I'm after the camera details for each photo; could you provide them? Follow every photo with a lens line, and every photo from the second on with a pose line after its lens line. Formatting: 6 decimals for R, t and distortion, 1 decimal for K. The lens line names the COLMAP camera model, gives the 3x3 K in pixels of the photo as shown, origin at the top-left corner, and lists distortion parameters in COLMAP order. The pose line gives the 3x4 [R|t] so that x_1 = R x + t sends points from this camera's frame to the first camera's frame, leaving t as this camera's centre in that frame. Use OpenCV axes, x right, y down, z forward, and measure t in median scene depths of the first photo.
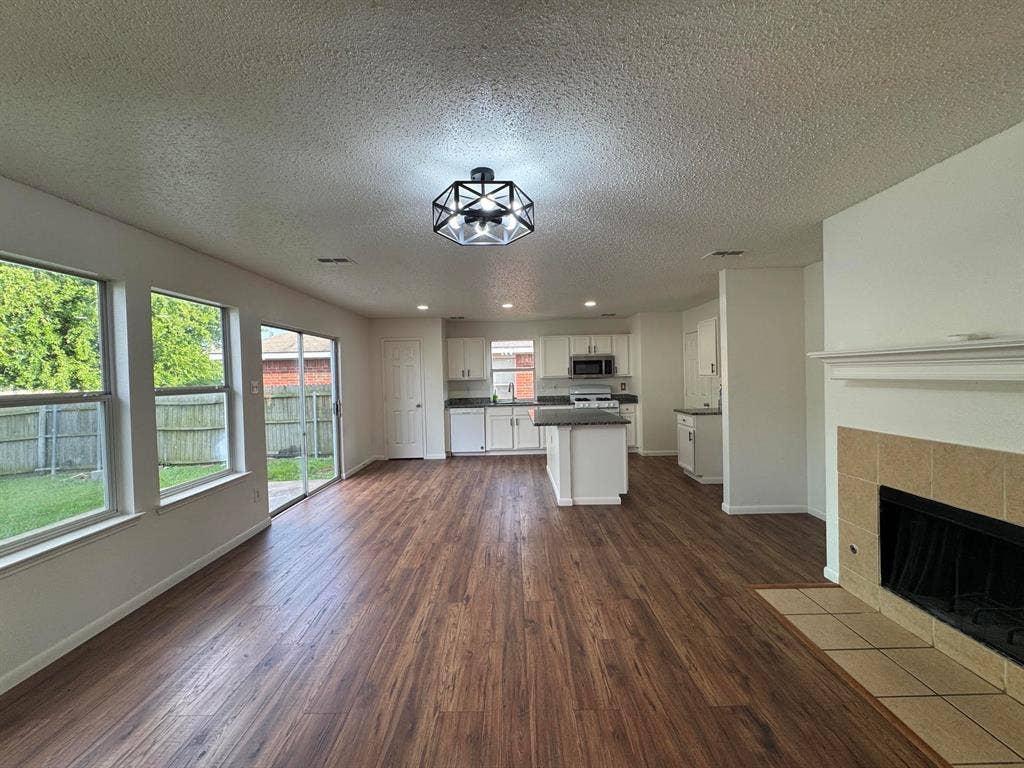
lens RADIAL K [[407.9, 0, 513.4], [0, 407.9, 383.2], [0, 0, 1]] dist [-0.005297, 0.000918]
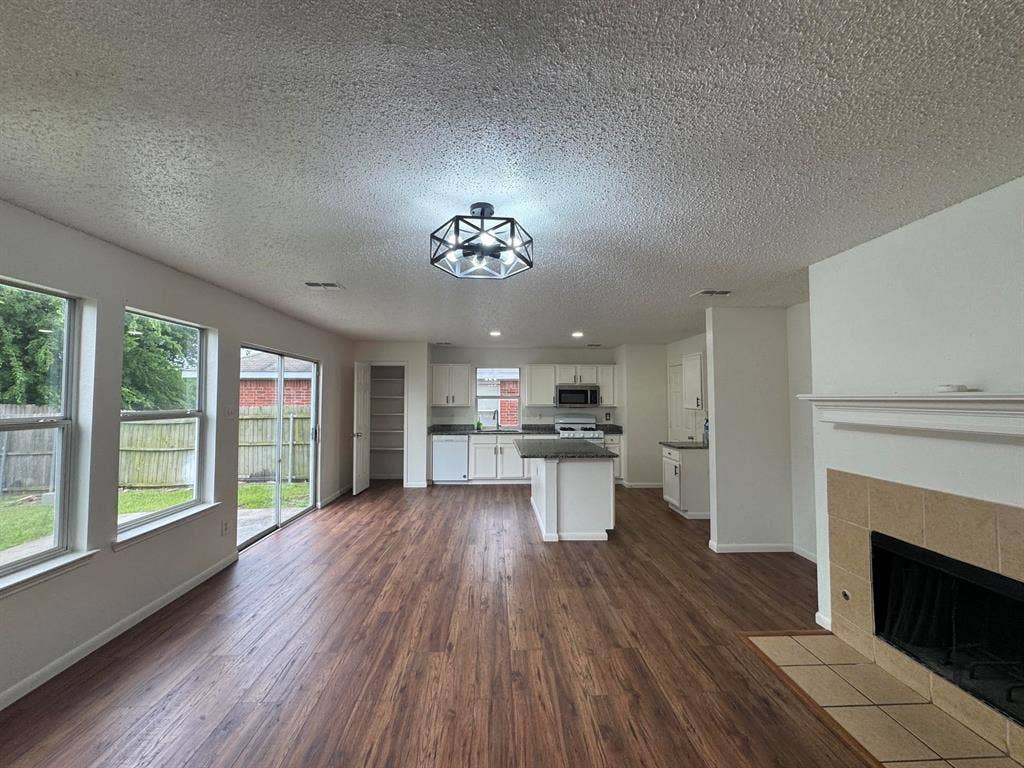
lens RADIAL K [[407.9, 0, 513.6], [0, 407.9, 383.3], [0, 0, 1]] dist [-0.005297, 0.000918]
pose [[0.998637, 0.027659, 0.044258, -0.023486], [-0.025030, 0.997950, -0.058895, -0.024675], [-0.045796, 0.057706, 0.997283, 0.023428]]
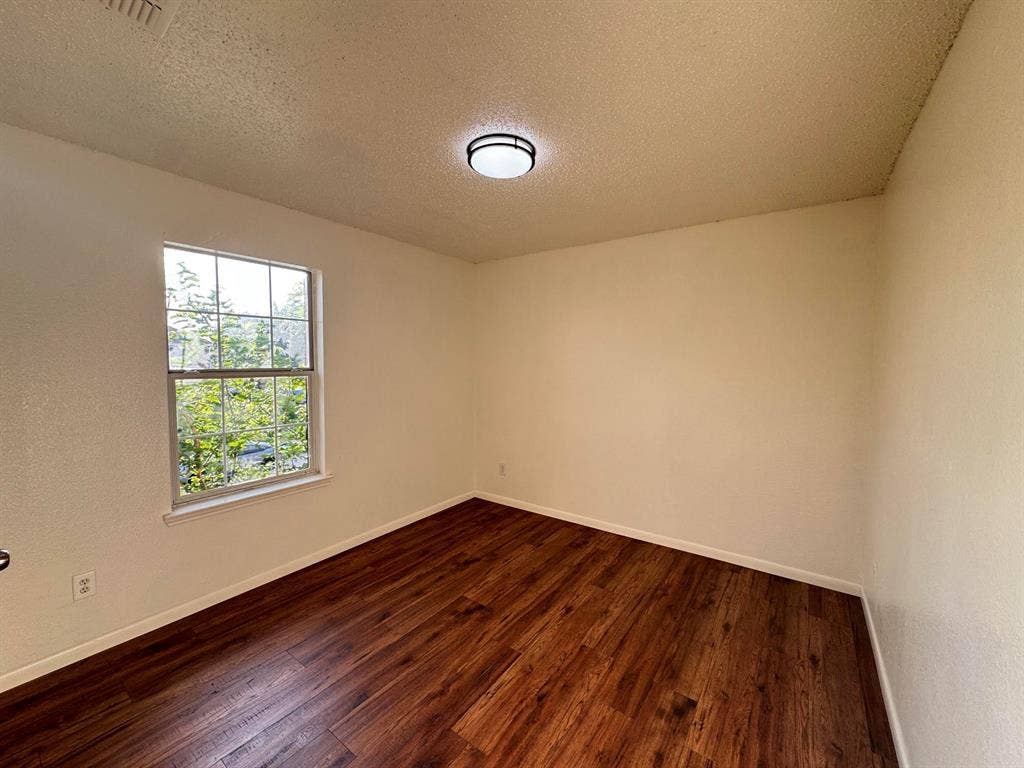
lens RADIAL K [[407.9, 0, 511.1], [0, 407.9, 377.3], [0, 0, 1]] dist [-0.005297, 0.000918]
pose [[0.810492, 0.093730, -0.578202, 0.127275], [-0.074407, 0.995592, 0.057092, -0.069806], [0.581005, -0.003251, 0.813894, 0.741512]]
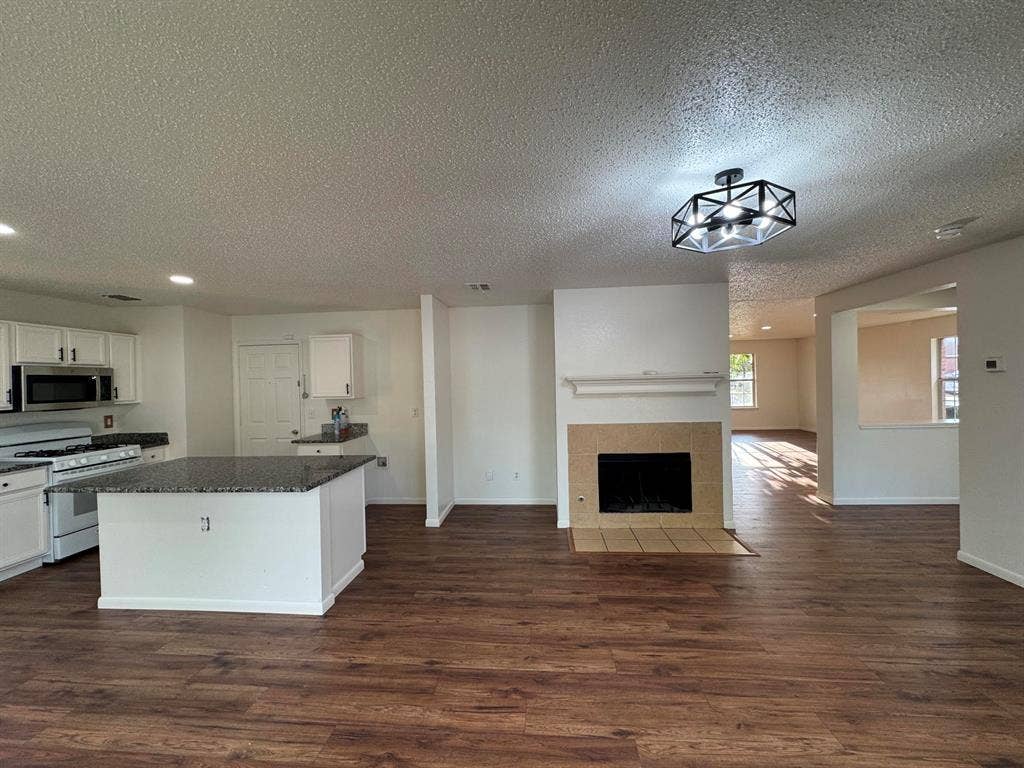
lens RADIAL K [[407.9, 0, 509.3], [0, 407.9, 381.4], [0, 0, 1]] dist [-0.005297, 0.000918]
pose [[0.083423, 0.019440, 0.996325, -0.757473], [0.042846, 0.998815, -0.023077, -0.032387], [-0.995593, 0.044613, 0.082491, 1.051058]]
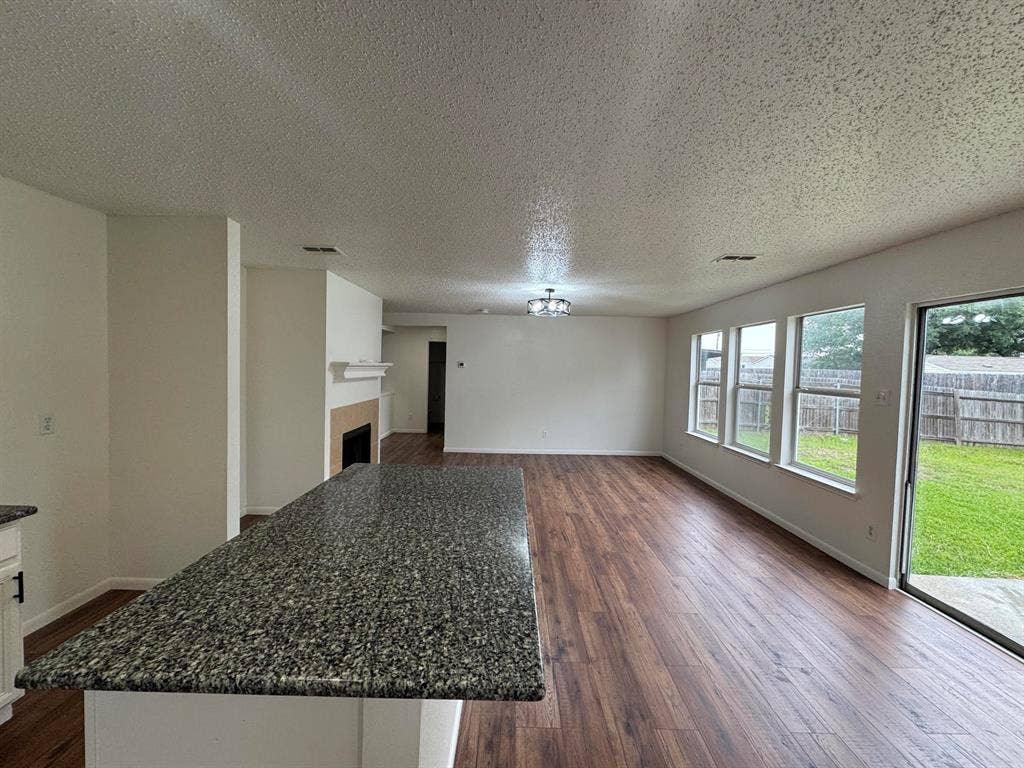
lens RADIAL K [[407.9, 0, 514.9], [0, 407.9, 383.2], [0, 0, 1]] dist [-0.005297, 0.000918]
pose [[-0.999989, -0.001418, -0.004424, 0.099869], [-0.001683, 0.998159, 0.060632, -0.086881], [0.004329, 0.060639, -0.998150, 2.464623]]
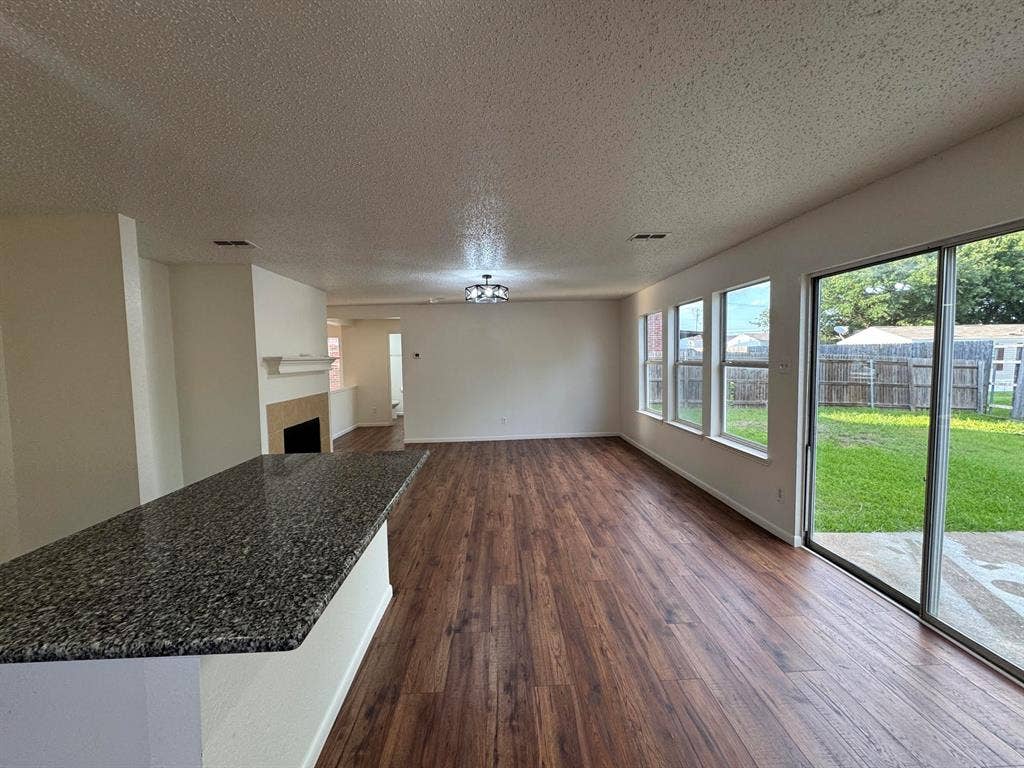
lens RADIAL K [[407.9, 0, 515.0], [0, 407.9, 383.2], [0, 0, 1]] dist [-0.005297, 0.000918]
pose [[-0.998170, 0.046638, -0.038493, -0.086793], [0.043173, 0.995323, 0.086417, -0.067562], [0.042343, 0.084597, -0.995515, 2.489908]]
